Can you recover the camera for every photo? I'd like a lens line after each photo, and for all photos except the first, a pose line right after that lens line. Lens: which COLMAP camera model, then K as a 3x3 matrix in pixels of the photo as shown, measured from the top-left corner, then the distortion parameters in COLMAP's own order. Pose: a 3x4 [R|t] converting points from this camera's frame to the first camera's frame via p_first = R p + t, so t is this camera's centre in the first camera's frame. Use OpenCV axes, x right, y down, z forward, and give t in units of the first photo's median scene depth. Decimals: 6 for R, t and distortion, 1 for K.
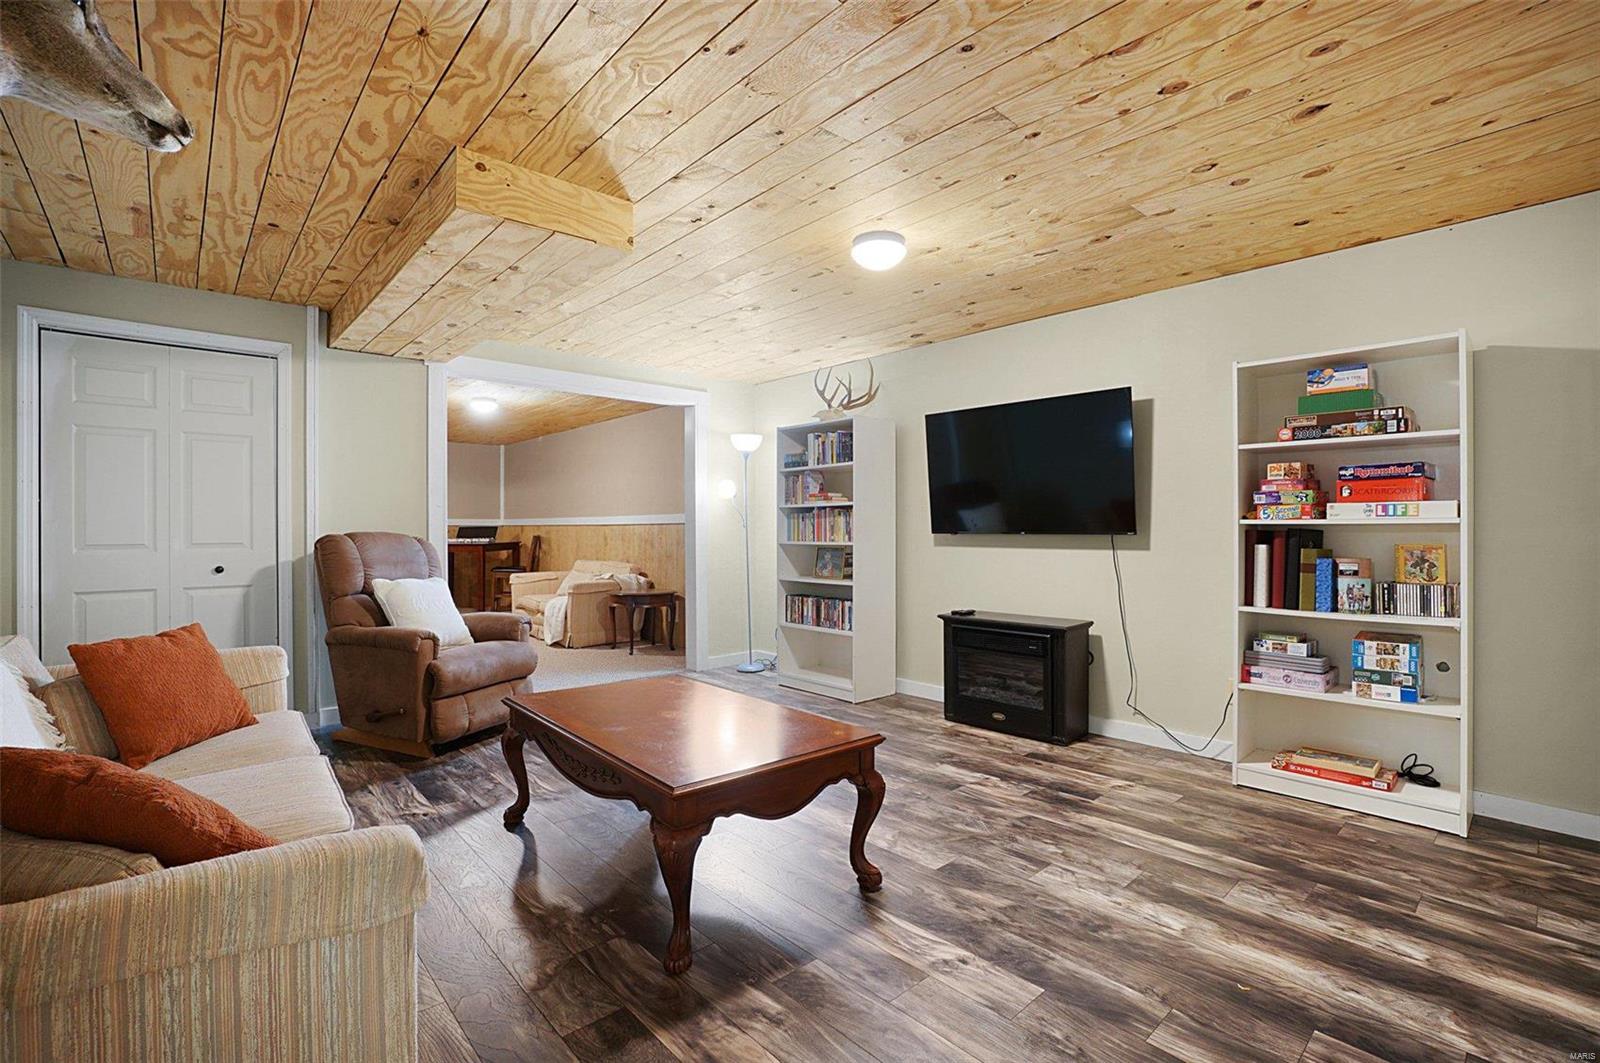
lens RADIAL K [[709.9, 0, 781.3], [0, 709.9, 523.3], [0, 0, 1]] dist [-0.054268, 0.020052]
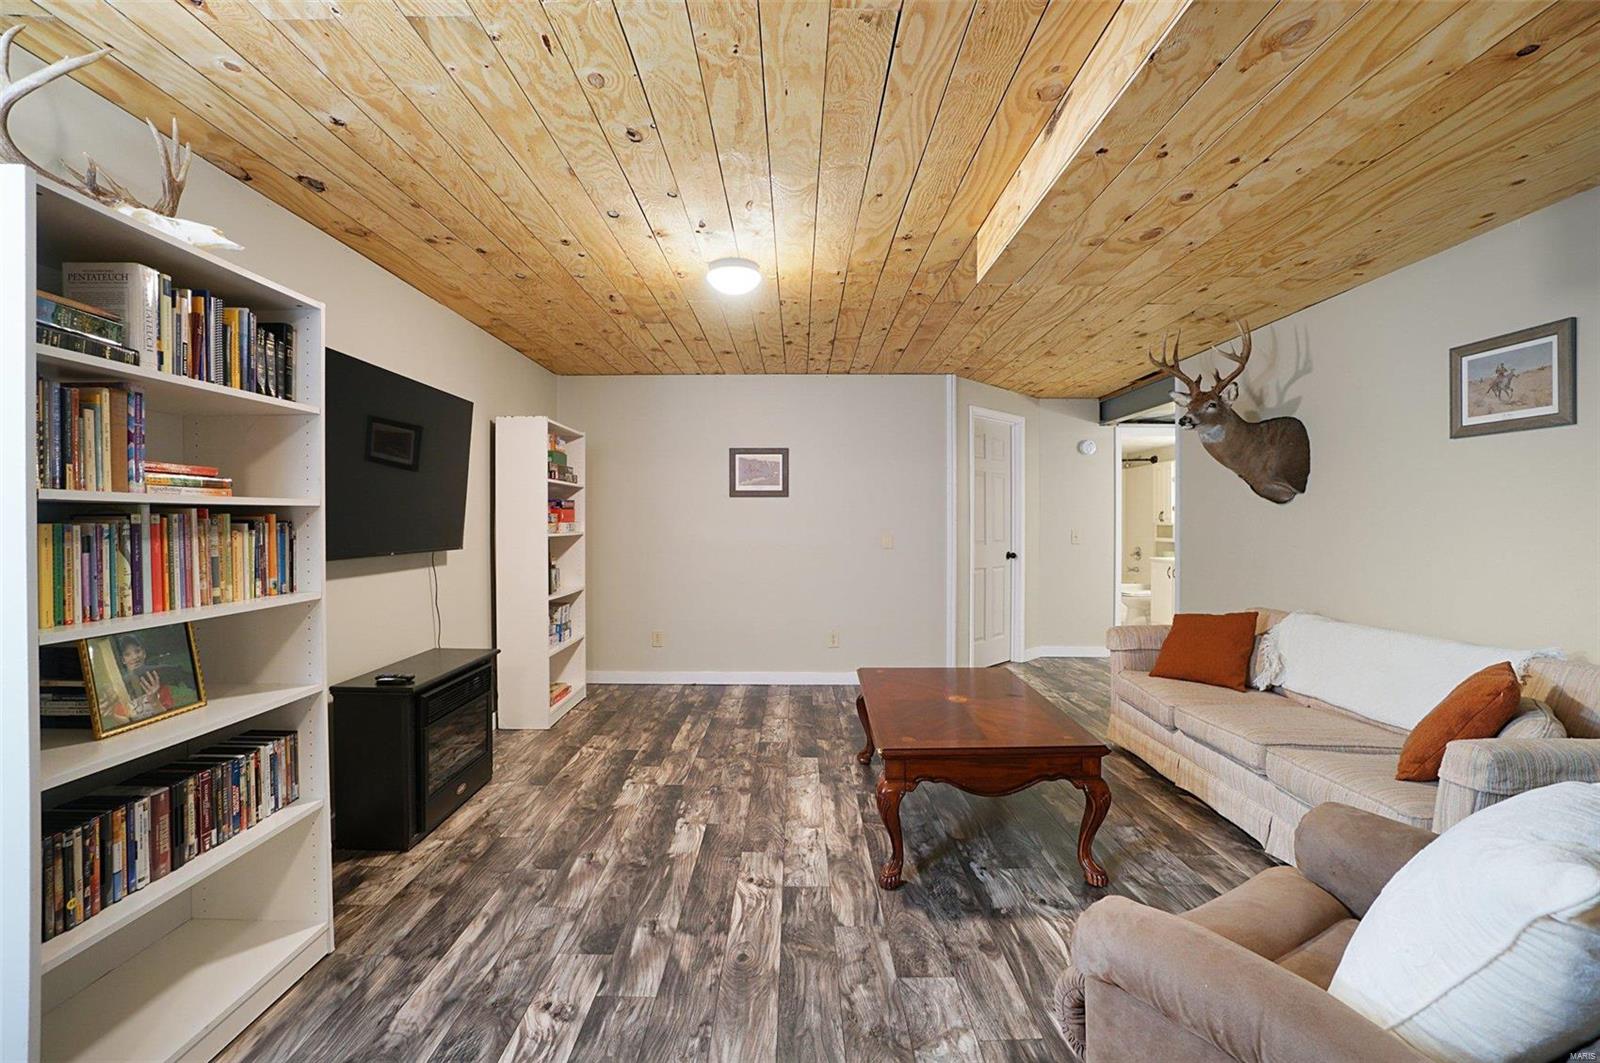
lens RADIAL K [[709.9, 0, 781.3], [0, 709.9, 523.3], [0, 0, 1]] dist [-0.054268, 0.020052]
pose [[-0.740460, 0.000234, 0.672100, -0.552972], [-0.001722, 0.999996, -0.002244, -0.021246], [-0.672098, -0.002819, -0.740457, 1.563835]]
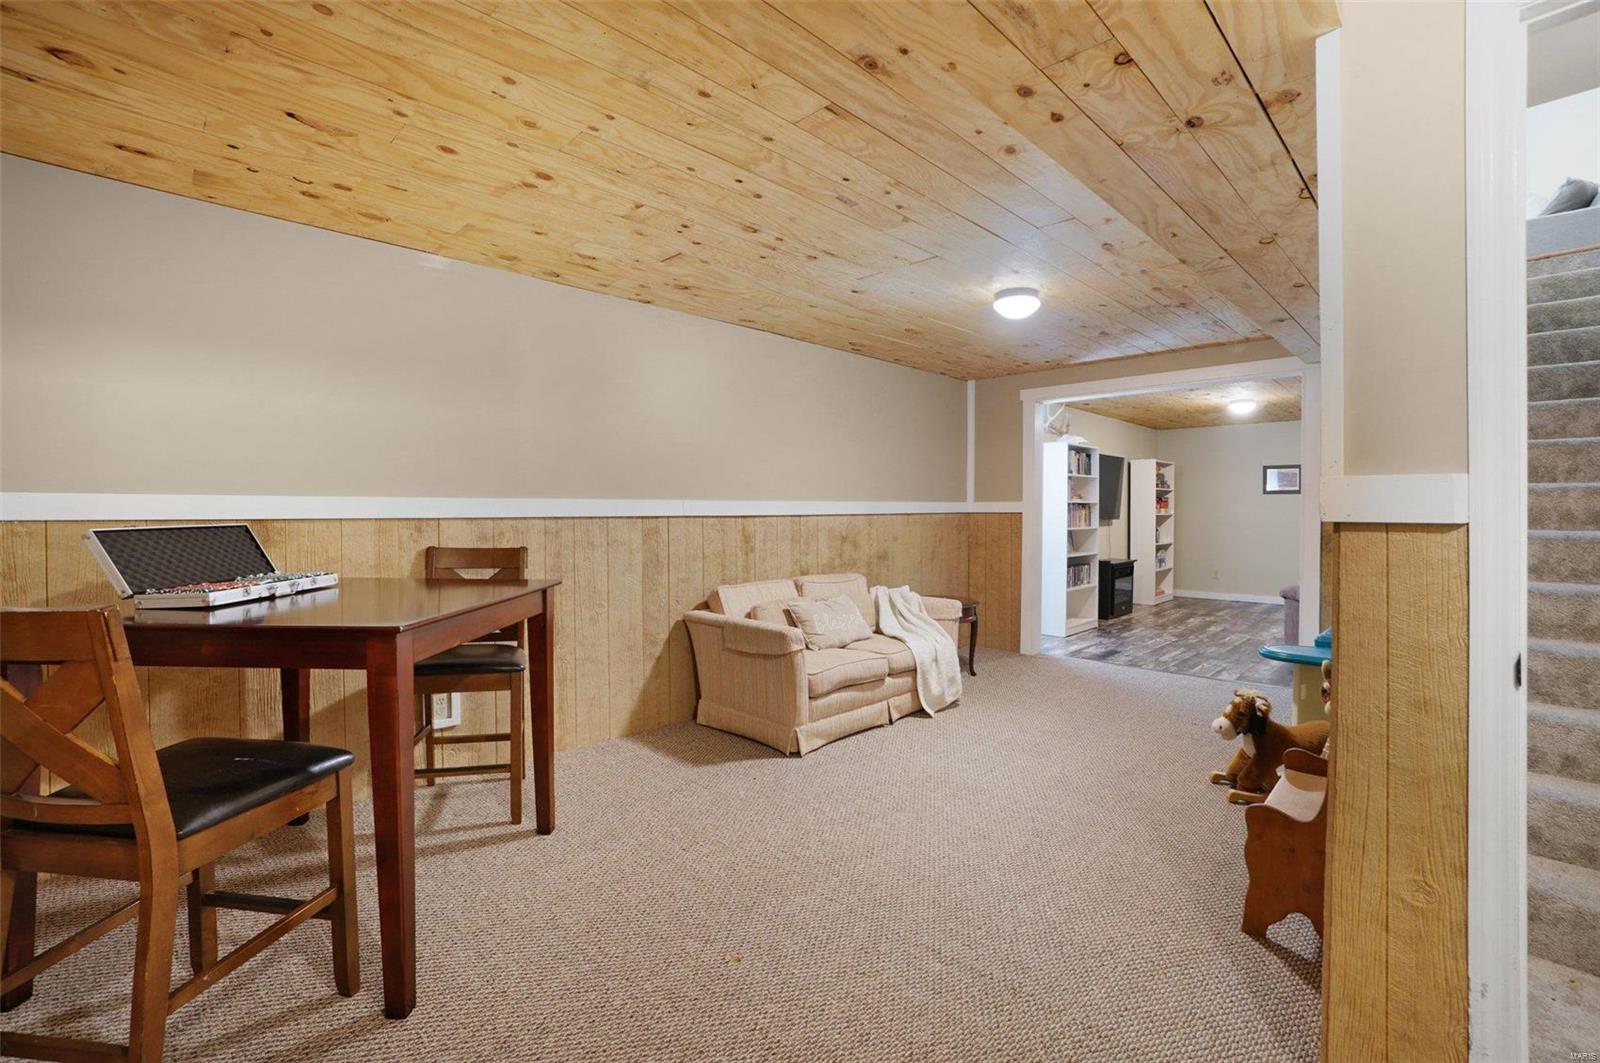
lens RADIAL K [[709.9, 0, 781.3], [0, 709.9, 523.3], [0, 0, 1]] dist [-0.054268, 0.020052]
pose [[-0.065611, -0.013728, 0.997751, -1.961279], [-0.003940, 0.999901, 0.013499, 0.001476], [-0.997837, -0.003046, -0.065659, 2.507364]]
